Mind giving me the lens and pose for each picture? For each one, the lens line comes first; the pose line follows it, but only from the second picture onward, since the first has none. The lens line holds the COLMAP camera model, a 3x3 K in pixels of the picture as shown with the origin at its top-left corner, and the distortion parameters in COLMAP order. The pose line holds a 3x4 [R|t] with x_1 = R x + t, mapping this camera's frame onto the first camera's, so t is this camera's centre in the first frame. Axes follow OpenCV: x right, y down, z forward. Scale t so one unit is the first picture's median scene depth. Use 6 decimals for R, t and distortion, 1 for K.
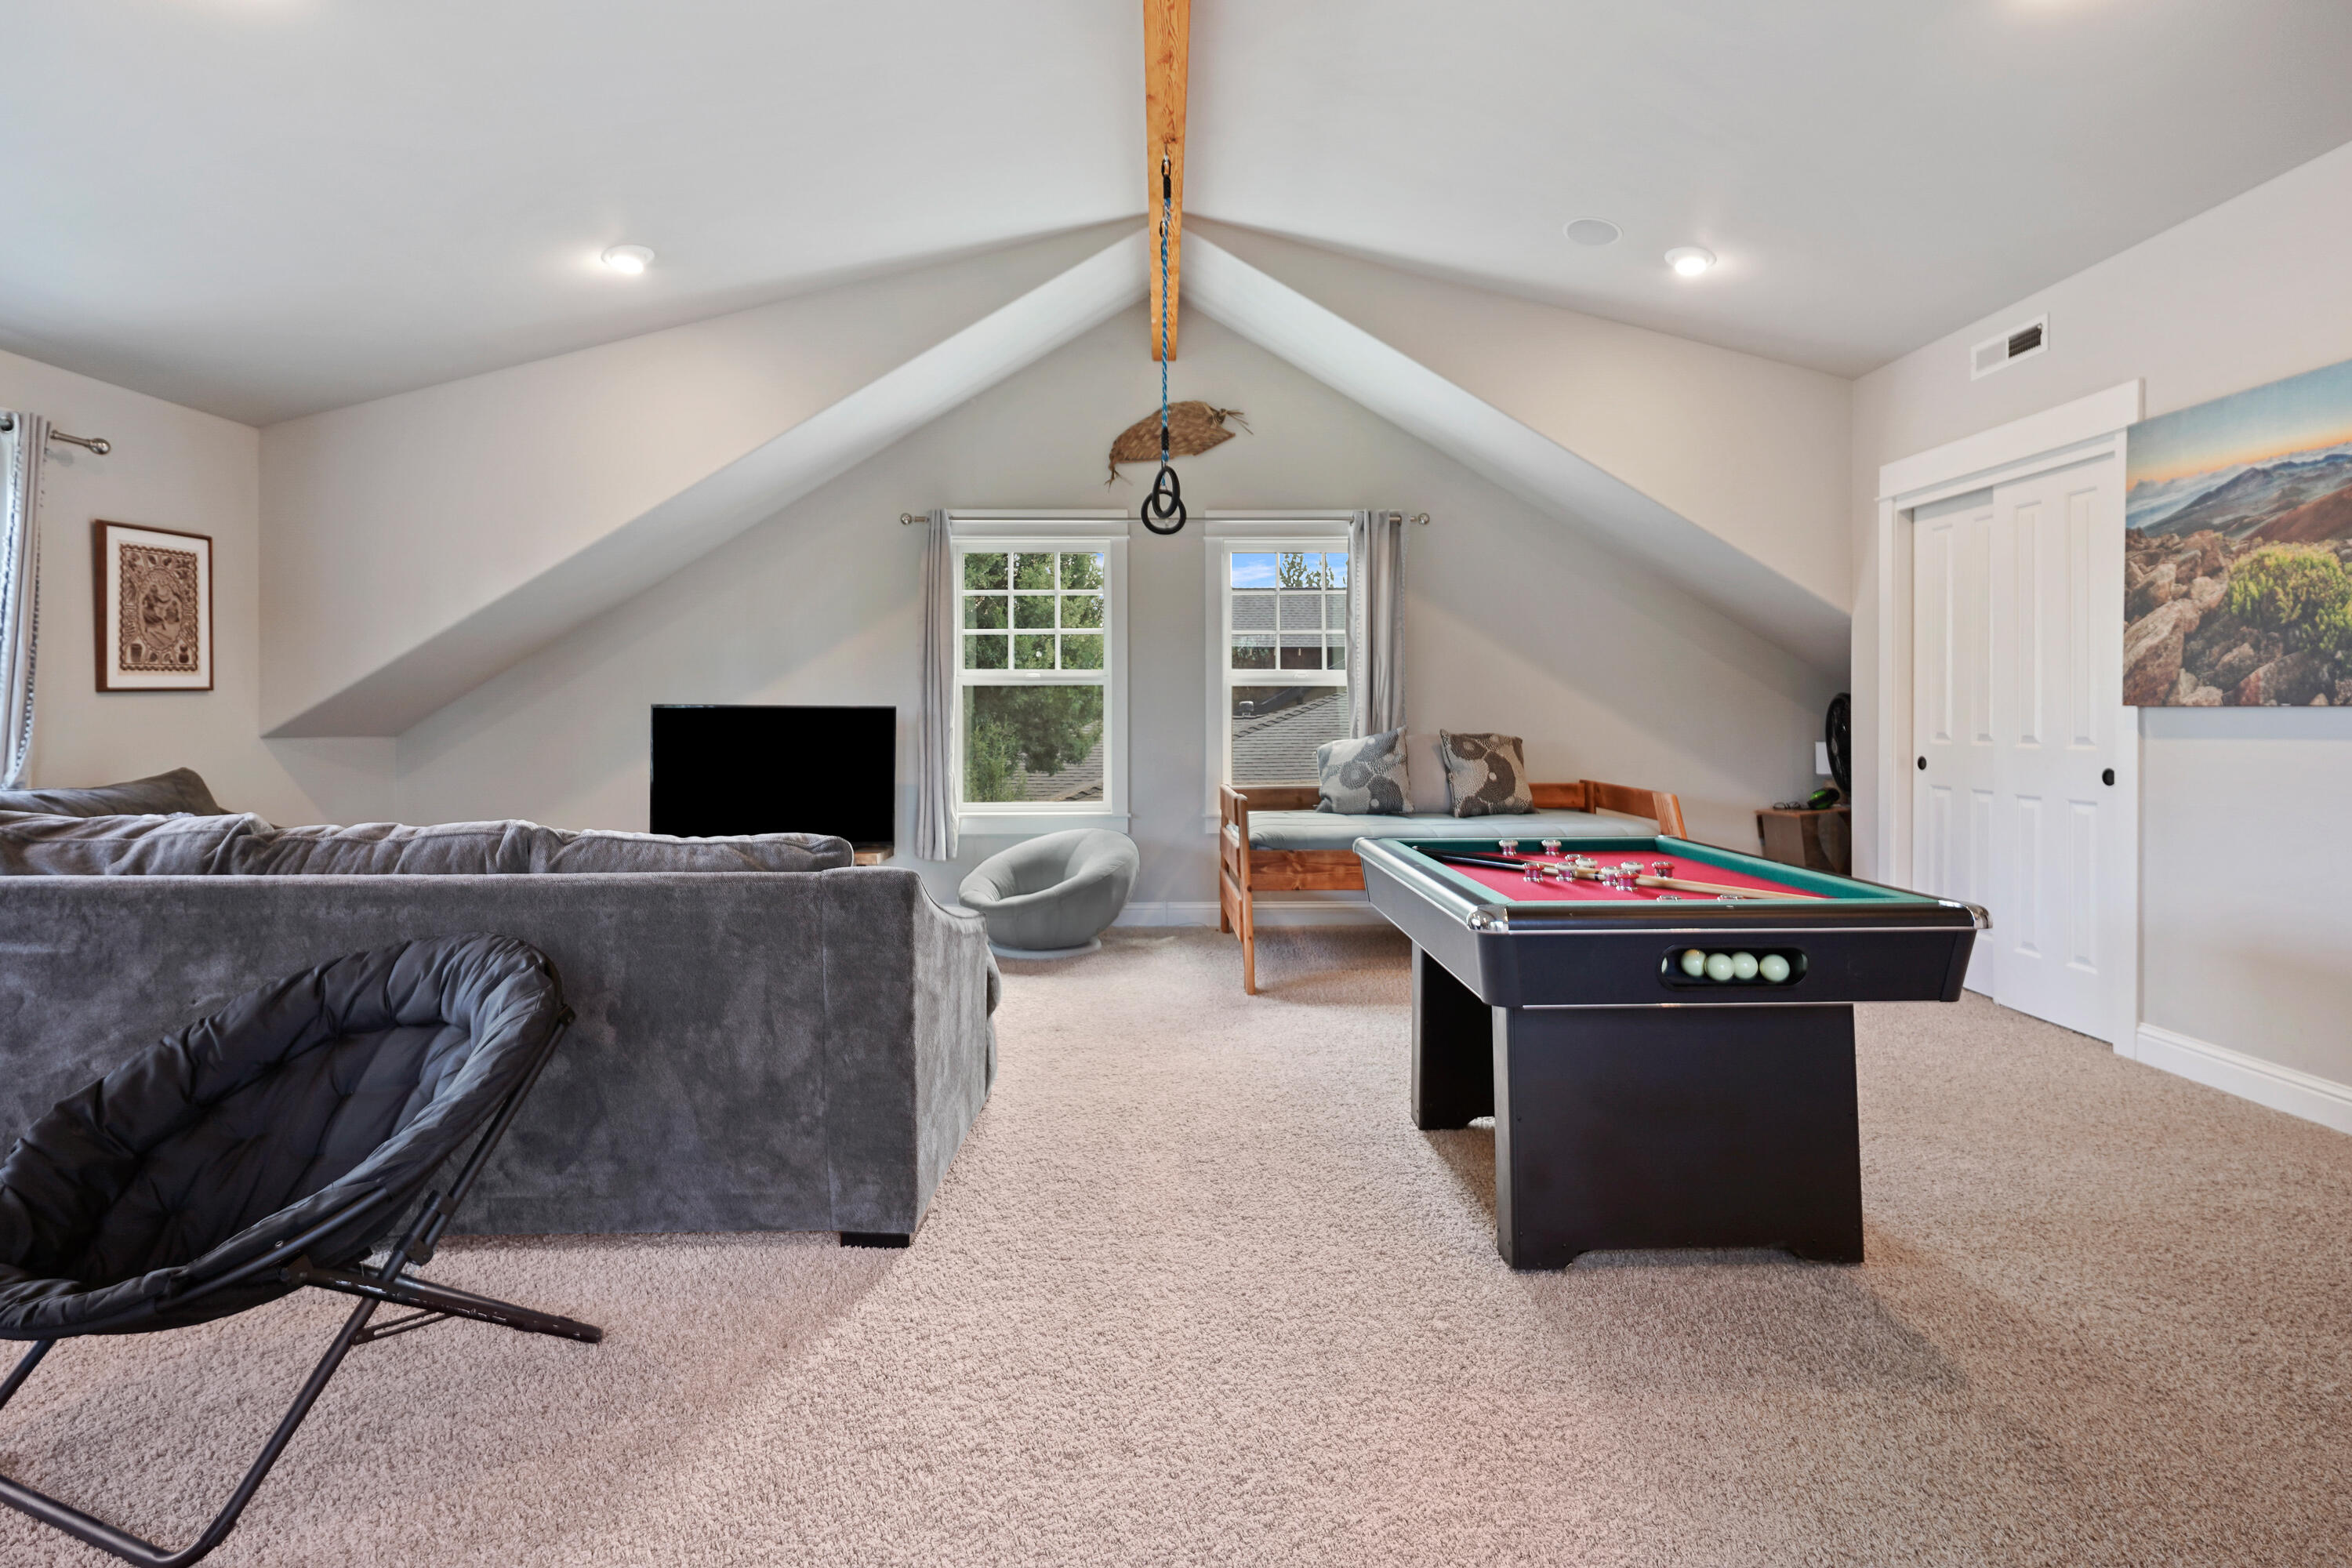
lens RADIAL K [[1148.4, 0, 1178.9], [0, 1148.4, 717.7], [0, 0, 1]] dist [-0.007951, -0.000050]
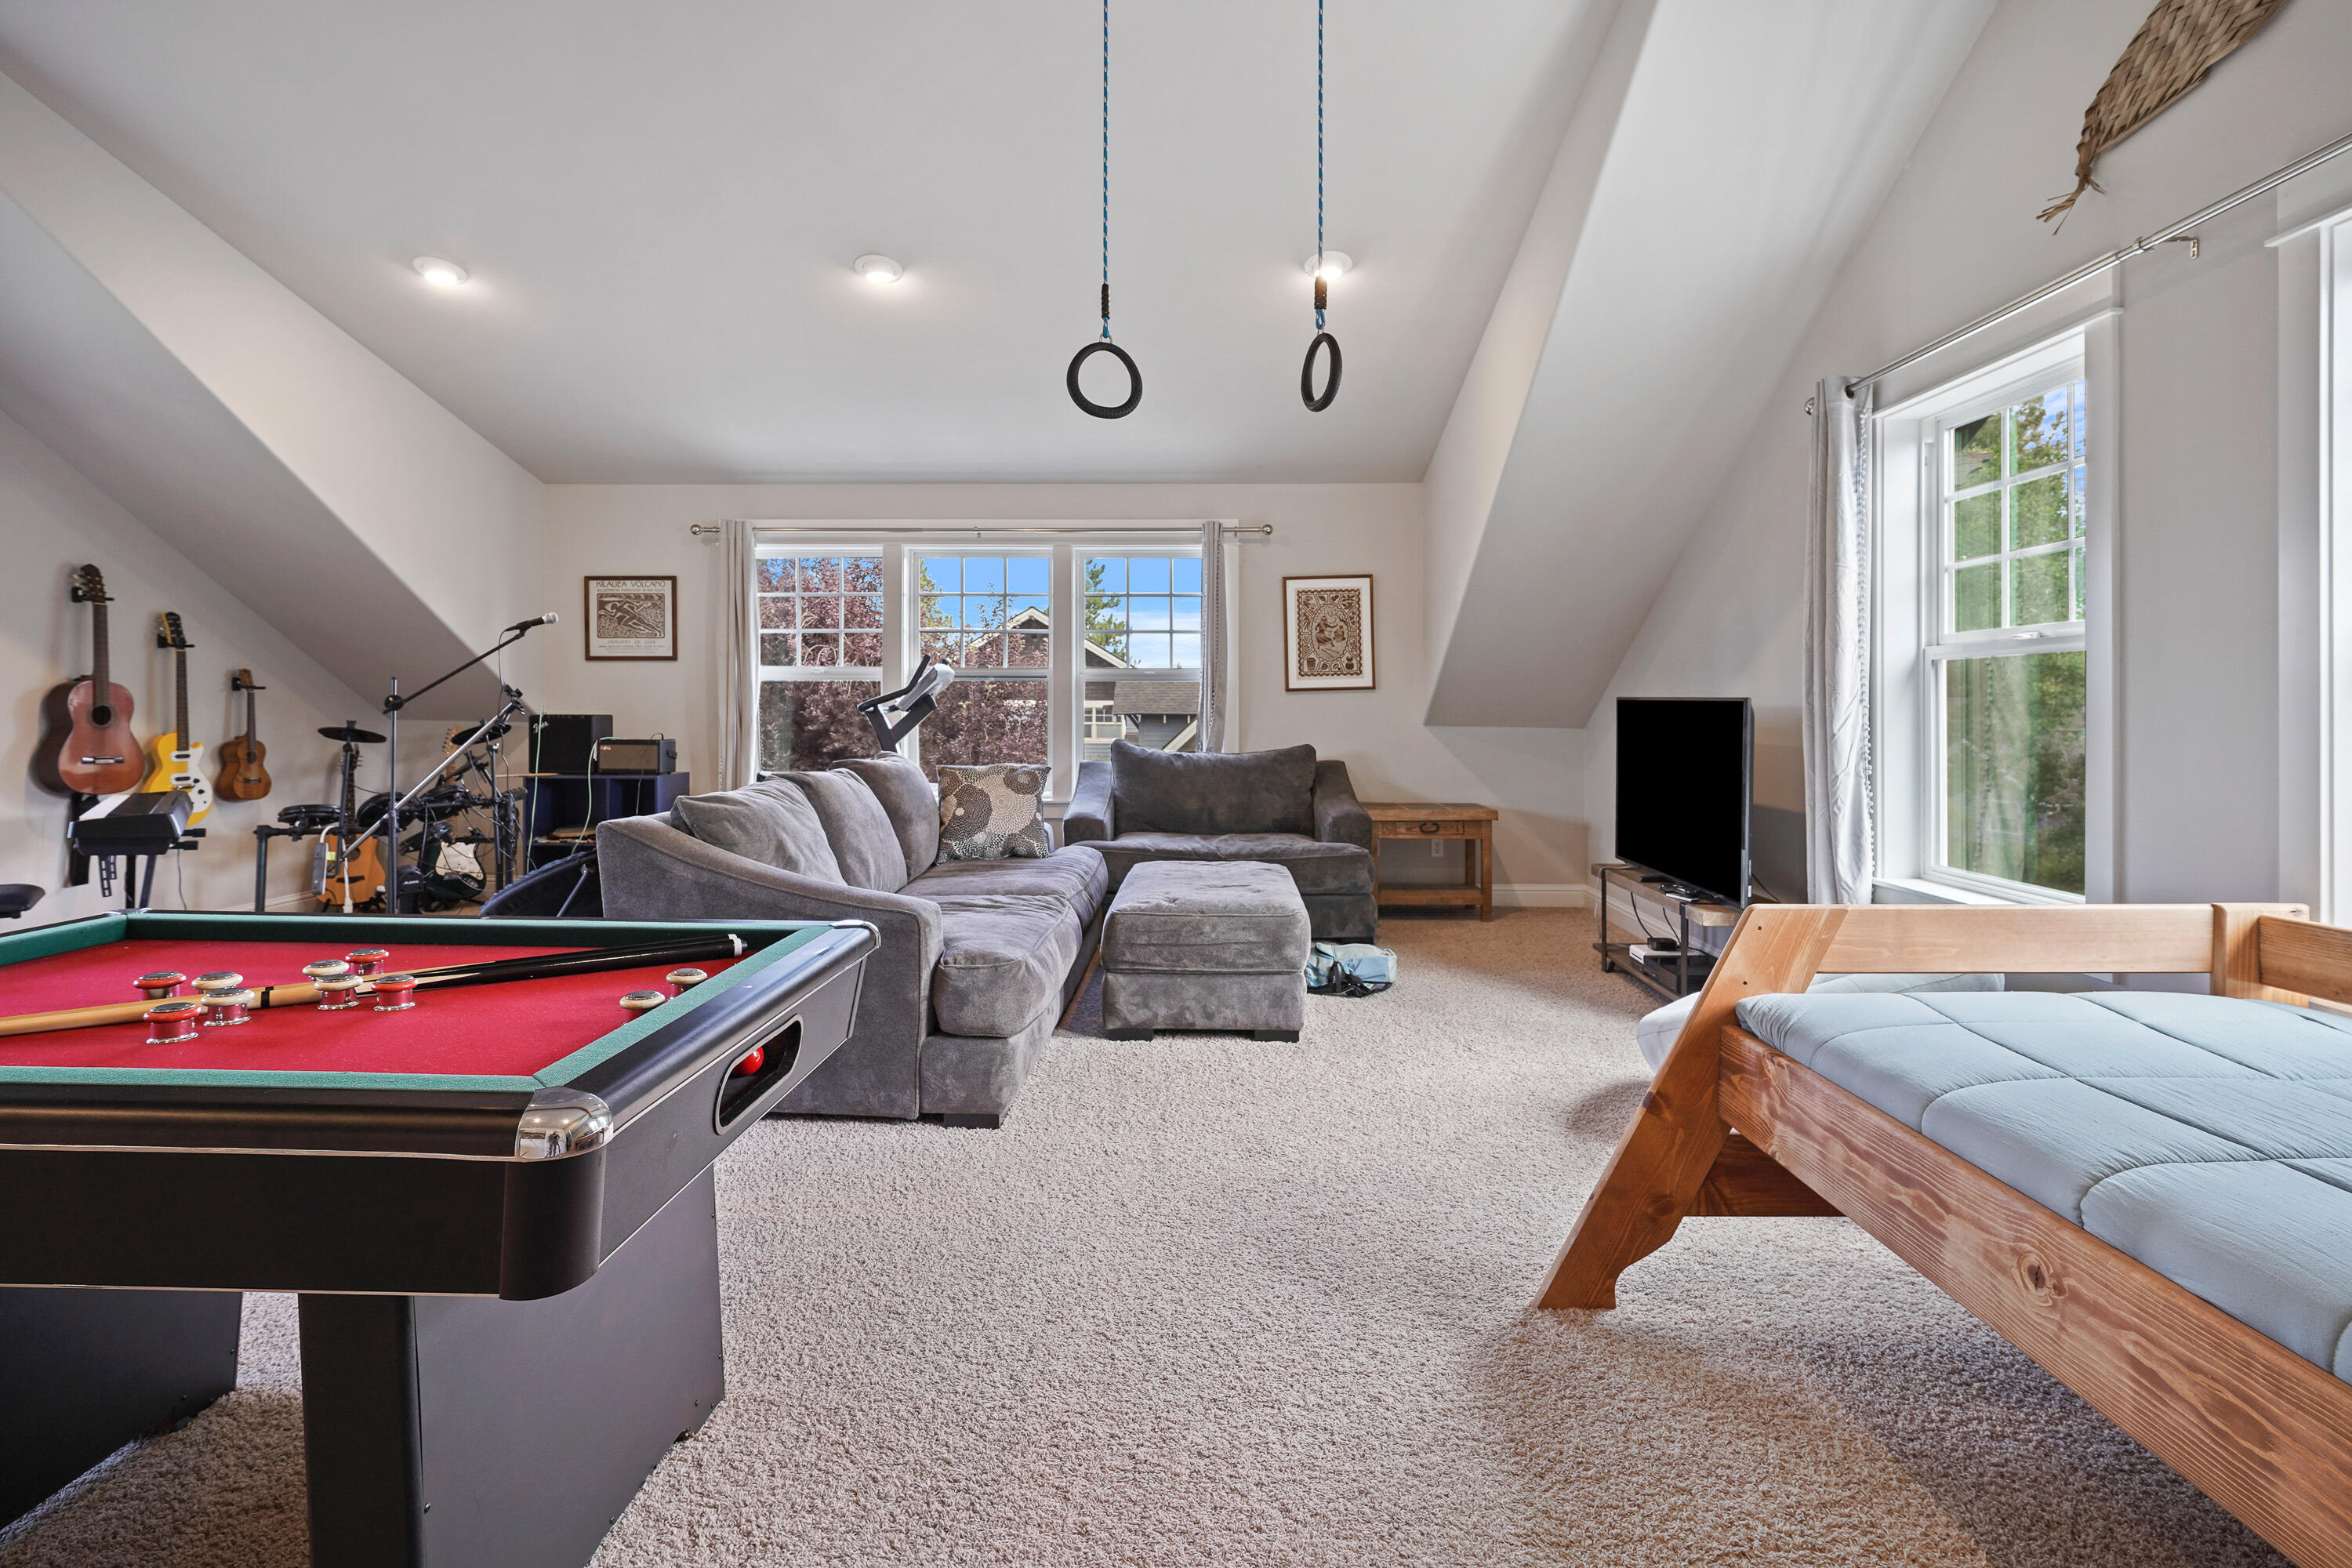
lens RADIAL K [[1157.4, 0, 1185.8], [0, 1157.4, 702.4], [0, 0, 1]] dist [-0.007582, -0.000096]
pose [[-0.038021, 0.000220, -0.999277, 0.530484], [-0.005510, 0.999985, 0.000430, -0.007615], [0.999262, 0.005522, -0.038019, 0.855605]]
